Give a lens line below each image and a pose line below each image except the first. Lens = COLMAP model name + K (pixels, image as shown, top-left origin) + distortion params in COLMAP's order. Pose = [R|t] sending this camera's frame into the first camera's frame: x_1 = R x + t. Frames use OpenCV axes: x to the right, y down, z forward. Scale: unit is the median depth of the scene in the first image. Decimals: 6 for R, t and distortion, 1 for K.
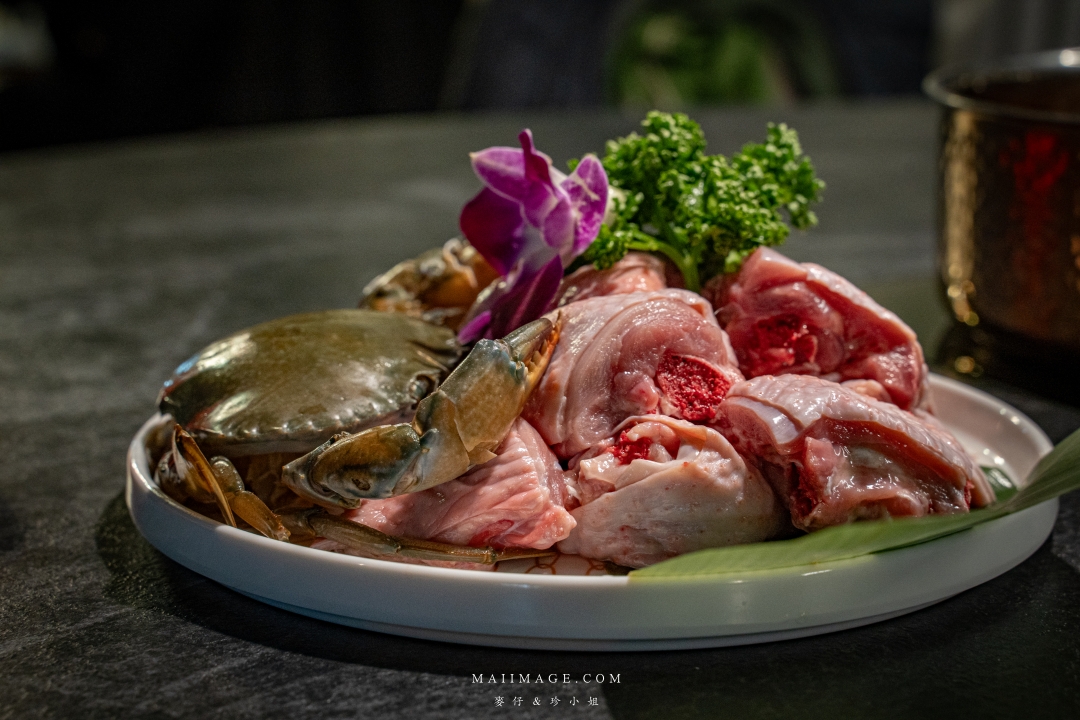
lens RADIAL K [[2141.2, 0, 540.4], [0, 2141.2, 358.6], [0, 0, 1]] dist [0.310617, 0.000000]
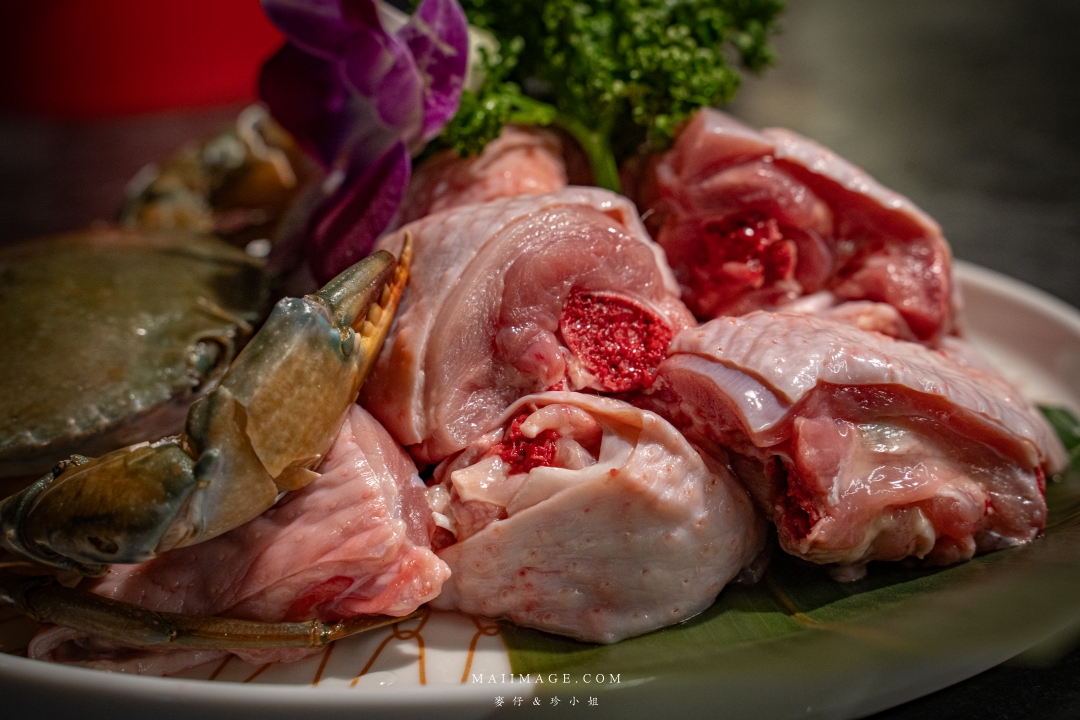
lens RADIAL K [[2307.5, 0, 539.0], [0, 2307.5, 361.2], [0, 0, 1]] dist [0.388701, 0.000000]
pose [[0.996922, -0.066748, 0.041128, 0.018000], [0.062713, 0.993727, 0.092599, -0.047387], [-0.047051, -0.089735, 0.994854, 0.296253]]
